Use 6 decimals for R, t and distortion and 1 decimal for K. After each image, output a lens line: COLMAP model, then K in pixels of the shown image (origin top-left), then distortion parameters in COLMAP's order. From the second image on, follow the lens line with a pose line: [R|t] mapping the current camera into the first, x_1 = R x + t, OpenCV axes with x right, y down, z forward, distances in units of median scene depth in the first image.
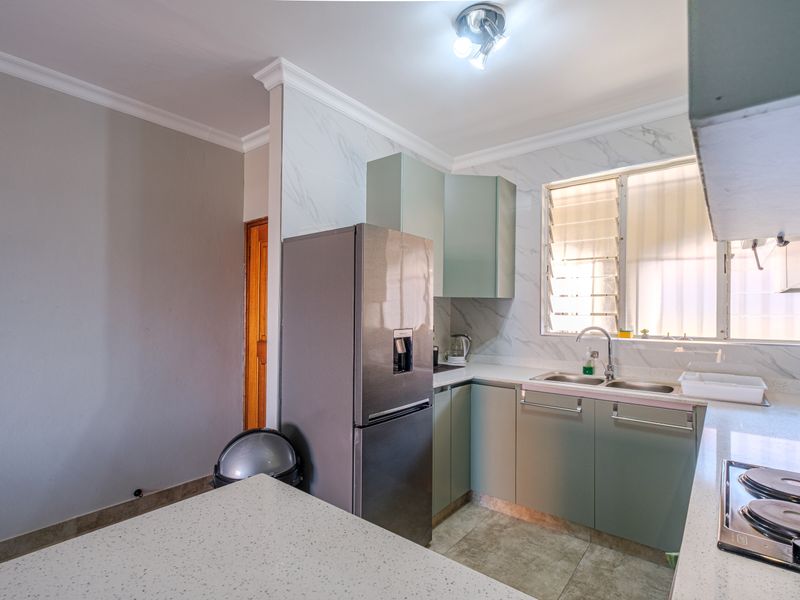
lens RADIAL K [[415.6, 0, 394.7], [0, 415.6, 305.4], [0, 0, 1]] dist [0.005154, 0.001632]
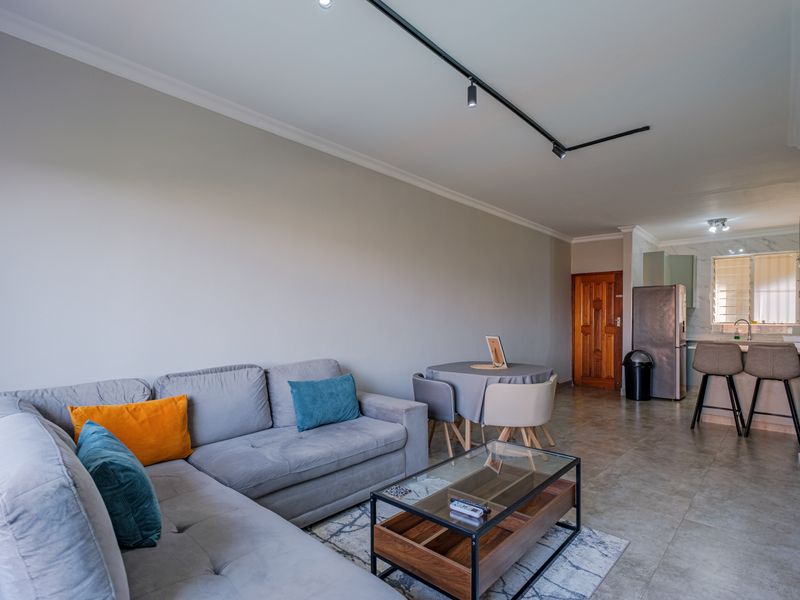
lens RADIAL K [[415.6, 0, 394.7], [0, 415.6, 305.4], [0, 0, 1]] dist [0.005154, 0.001632]
pose [[0.997809, -0.000356, -0.066162, -1.417717], [-0.000148, 0.999971, -0.007619, -0.013243], [0.066163, 0.007612, 0.997780, -1.607200]]
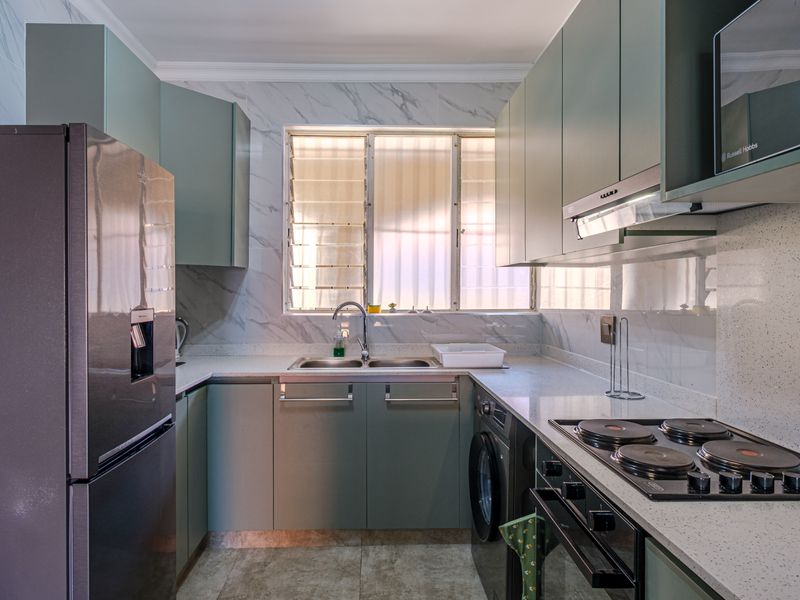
lens RADIAL K [[506.1, 0, 396.7], [0, 506.1, 293.2], [0, 0, 1]] dist [0.007373, -0.002907]
pose [[0.755319, -0.010070, 0.655280, -0.144941], [-0.003602, 0.999803, 0.019516, 0.012896], [-0.655347, -0.017101, 0.755134, 0.131950]]
